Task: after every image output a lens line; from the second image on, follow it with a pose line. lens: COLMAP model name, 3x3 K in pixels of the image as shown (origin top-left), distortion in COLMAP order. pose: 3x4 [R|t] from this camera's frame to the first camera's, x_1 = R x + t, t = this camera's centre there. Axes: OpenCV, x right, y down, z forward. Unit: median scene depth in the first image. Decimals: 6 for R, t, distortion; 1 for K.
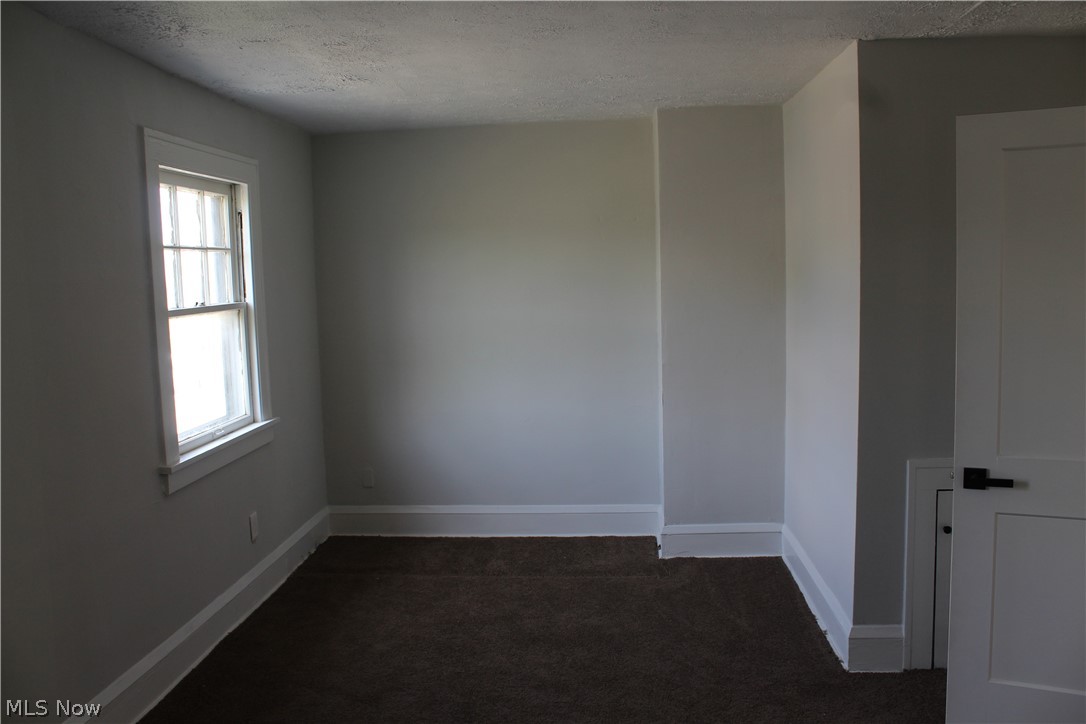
lens RADIAL K [[915.5, 0, 542.8], [0, 915.5, 359.9], [0, 0, 1]] dist [-0.158296, 0.143439]
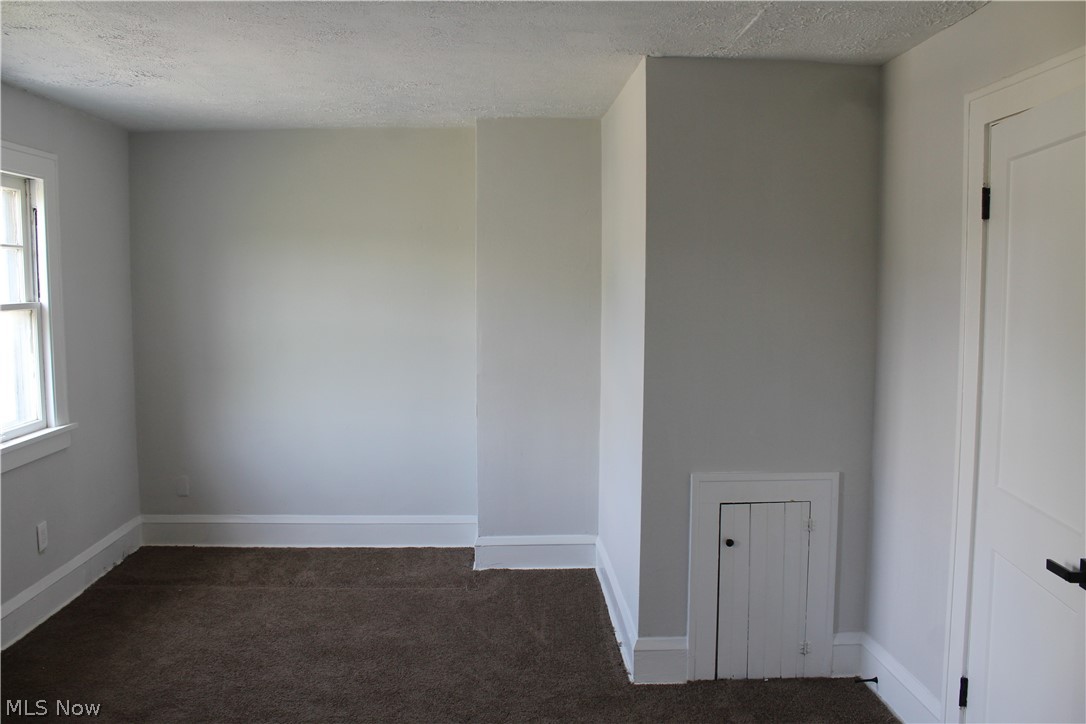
lens RADIAL K [[915.5, 0, 553.0], [0, 915.5, 360.6], [0, 0, 1]] dist [-0.158296, 0.143439]
pose [[0.992139, 0.018512, 0.123761, 0.102251], [-0.017216, 0.999785, -0.011529, -0.000691], [-0.123948, 0.009308, 0.992245, 0.000784]]
